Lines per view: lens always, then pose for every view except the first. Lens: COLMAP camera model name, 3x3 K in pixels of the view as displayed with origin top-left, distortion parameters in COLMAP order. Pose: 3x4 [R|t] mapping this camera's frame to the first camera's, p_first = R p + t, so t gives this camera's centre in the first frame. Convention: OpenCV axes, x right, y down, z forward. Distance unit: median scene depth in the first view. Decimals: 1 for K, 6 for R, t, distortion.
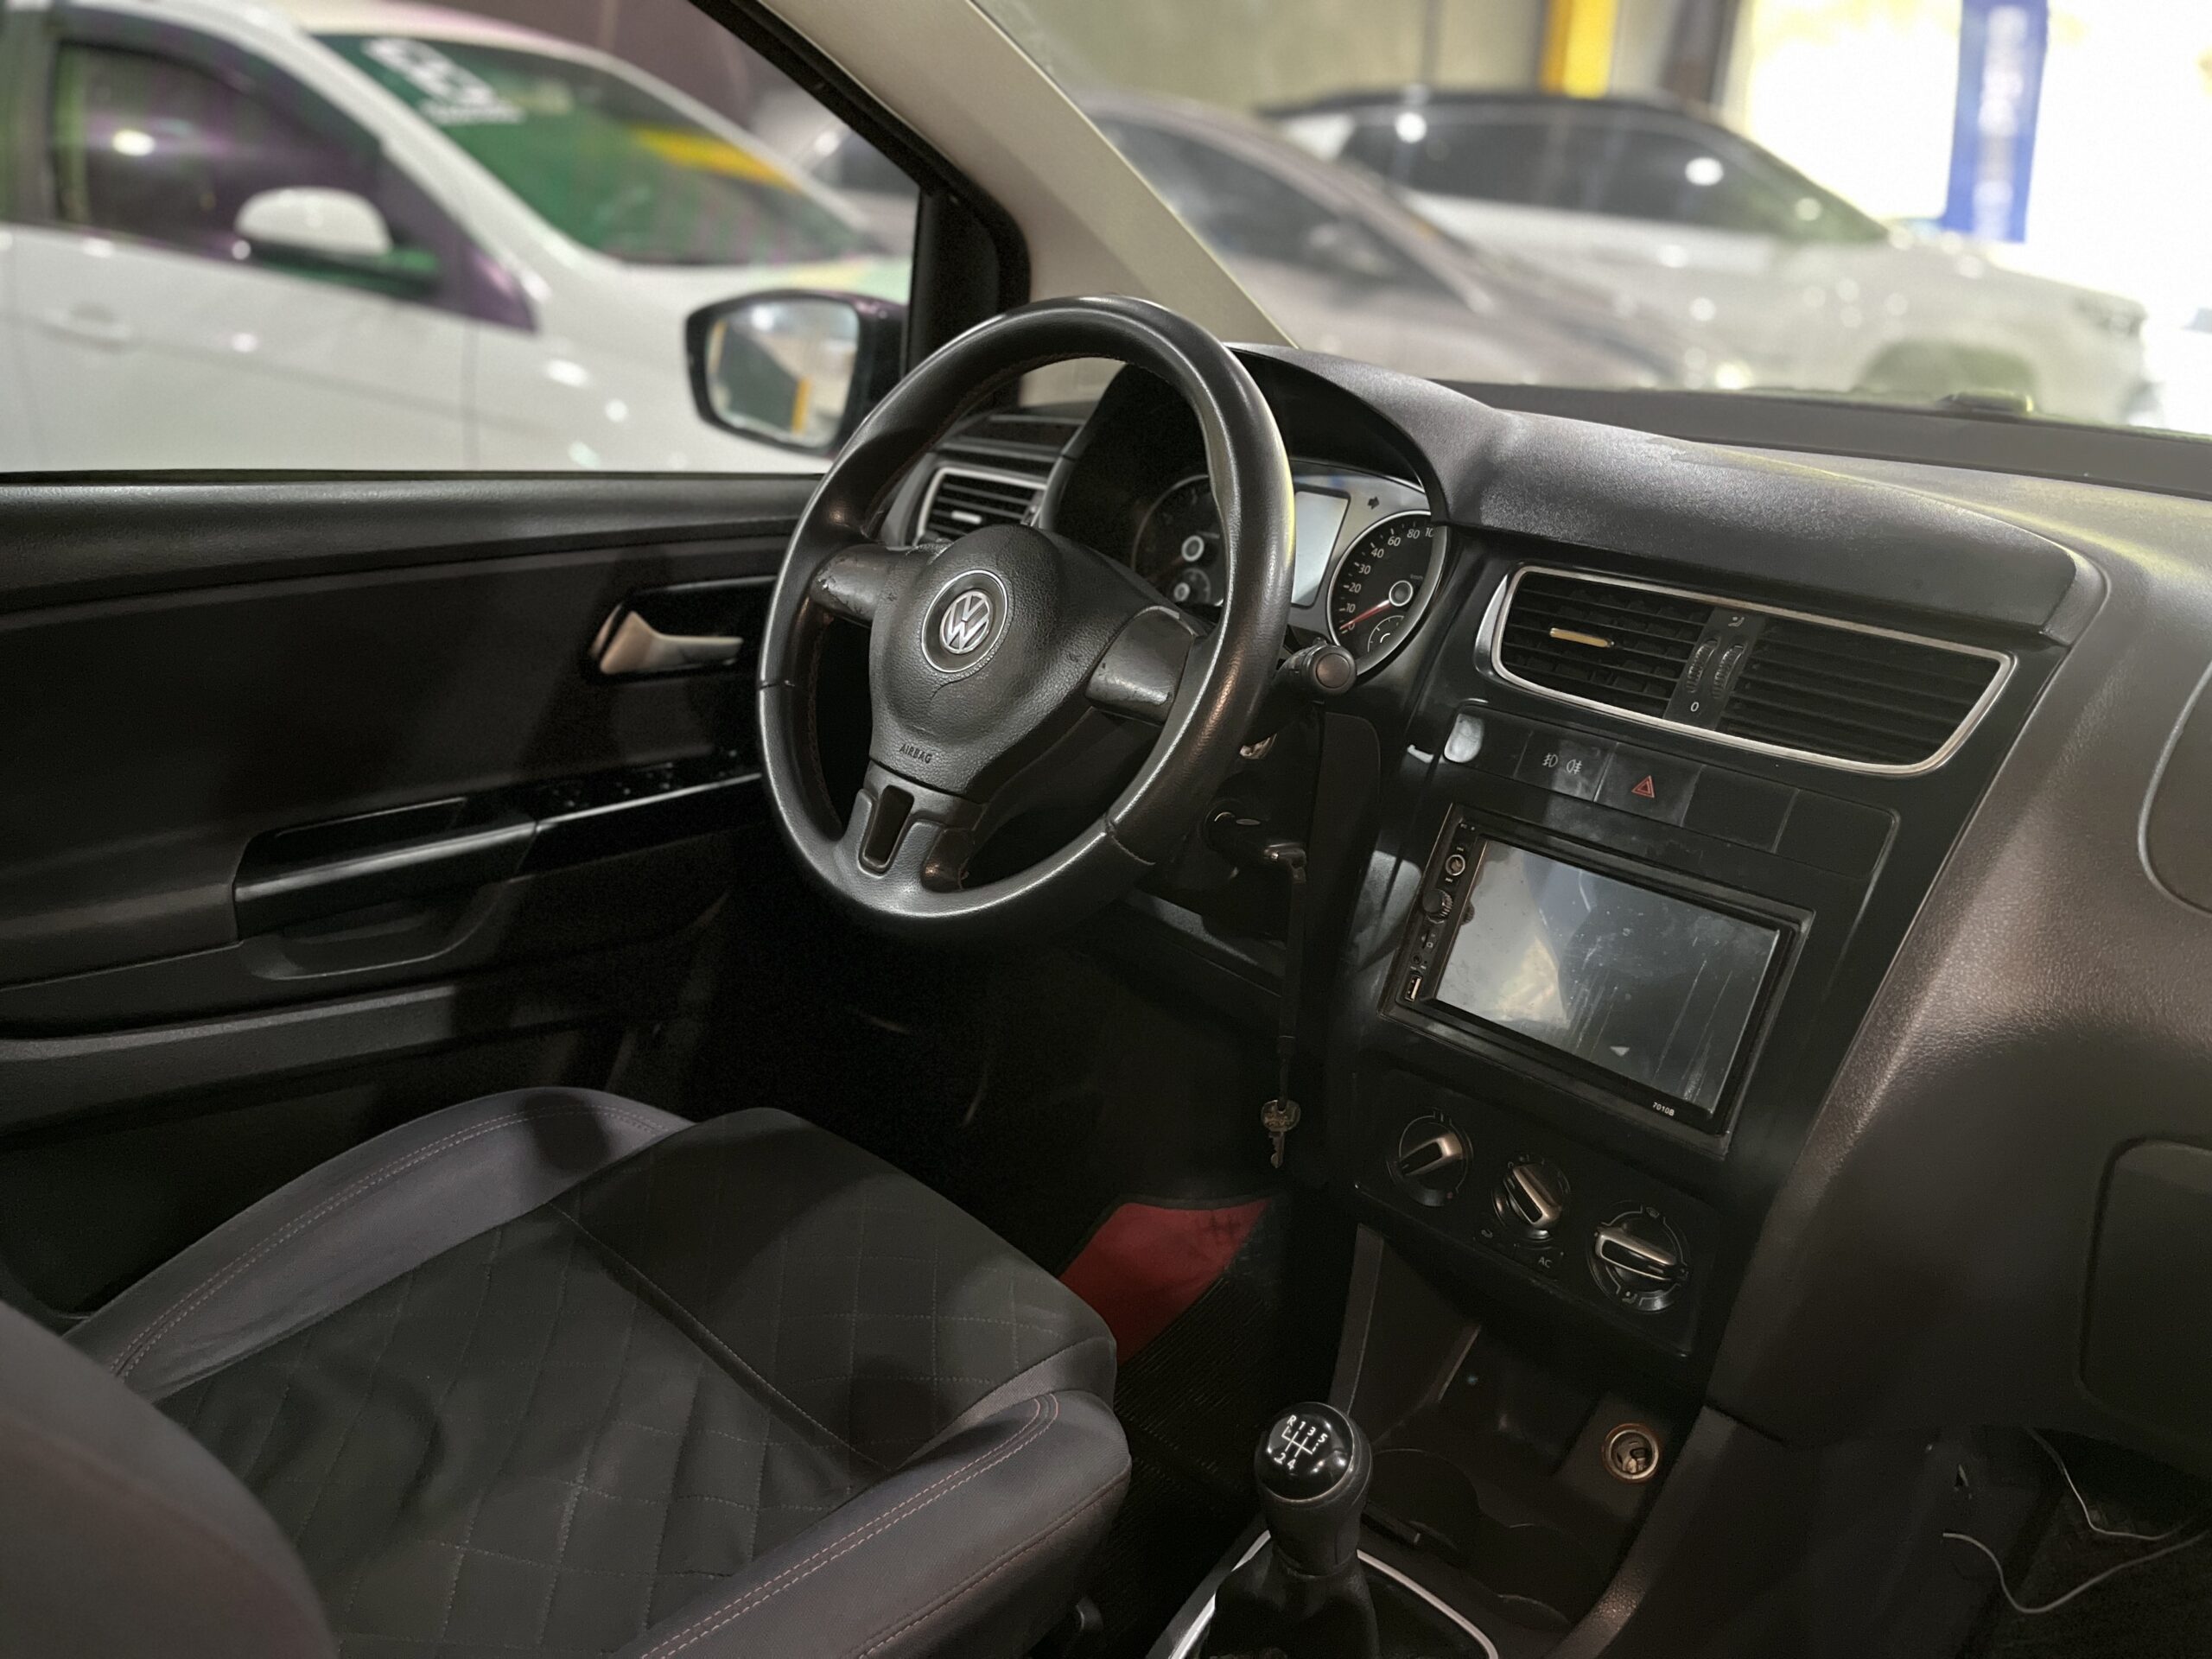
lens RADIAL K [[1680.3, 0, 1106.0], [0, 1680.3, 829.5], [0, 0, 1]] dist [0.072492, -0.112723]
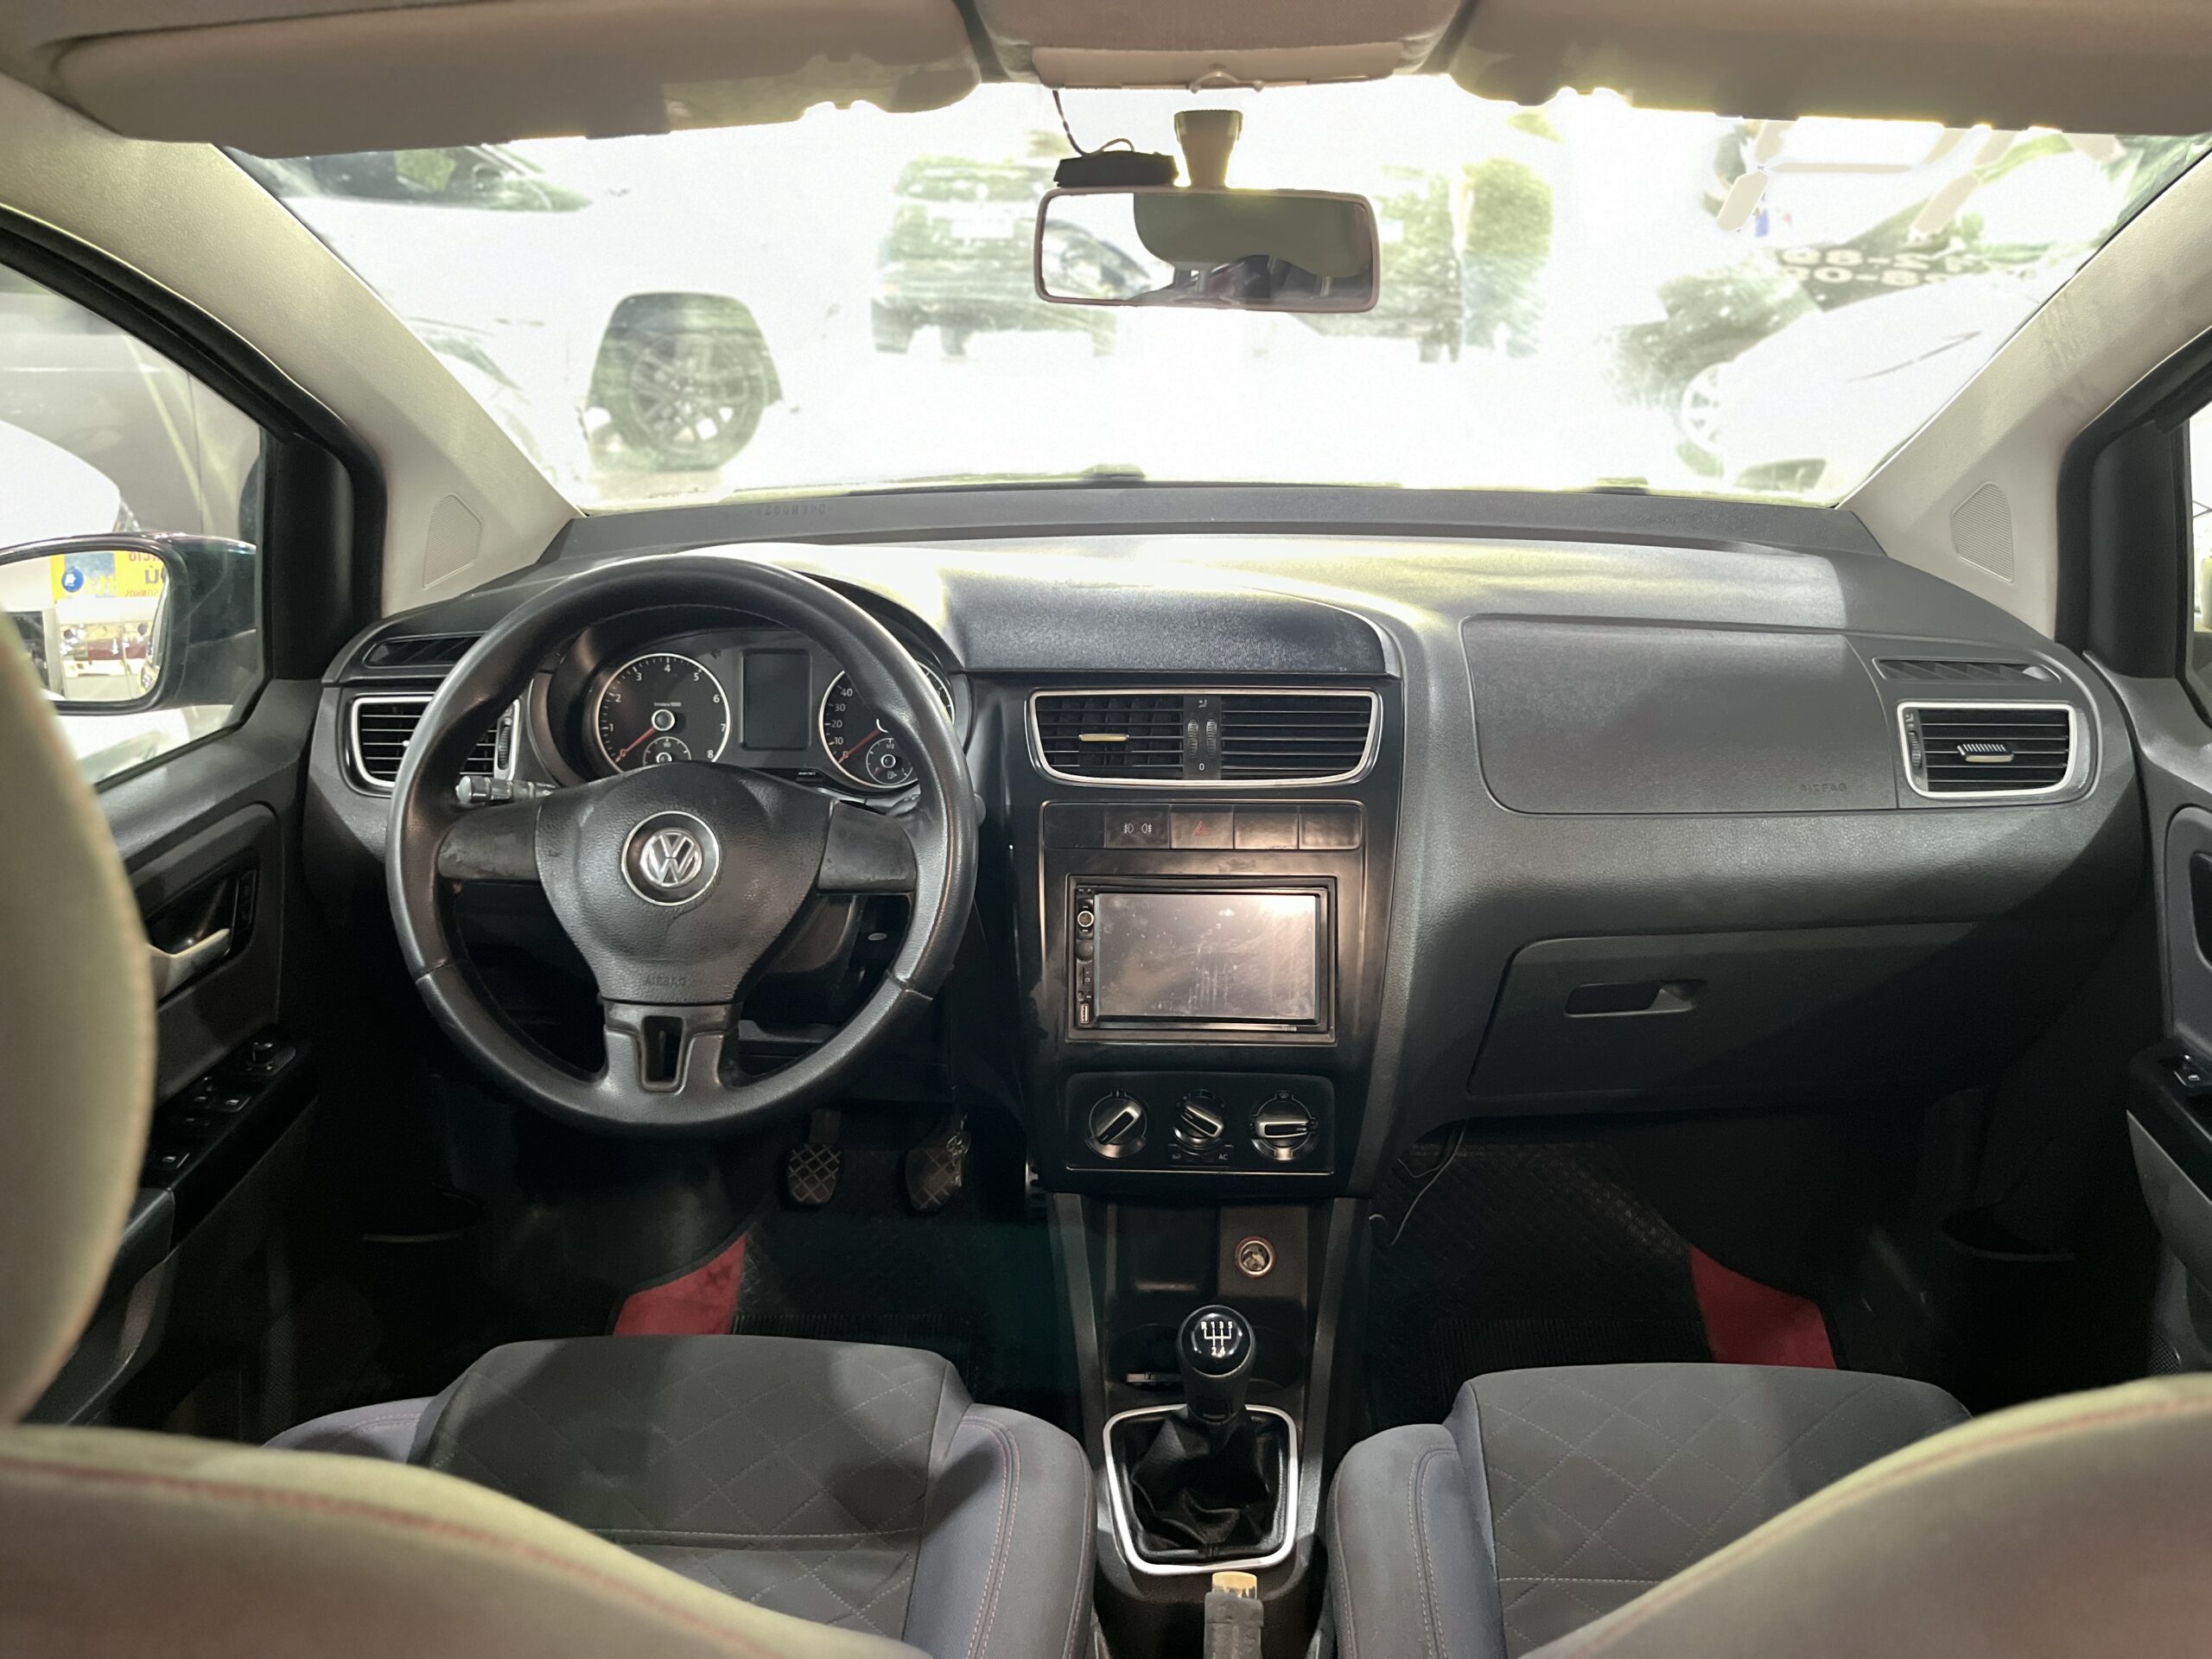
lens RADIAL K [[1680.3, 0, 1106.0], [0, 1680.3, 829.5], [0, 0, 1]] dist [0.072492, -0.112723]
pose [[0.735914, -0.300830, 0.606574, -0.572835], [0.270998, 0.951855, 0.143290, -0.233539], [-0.620477, 0.058931, 0.782008, -0.086317]]
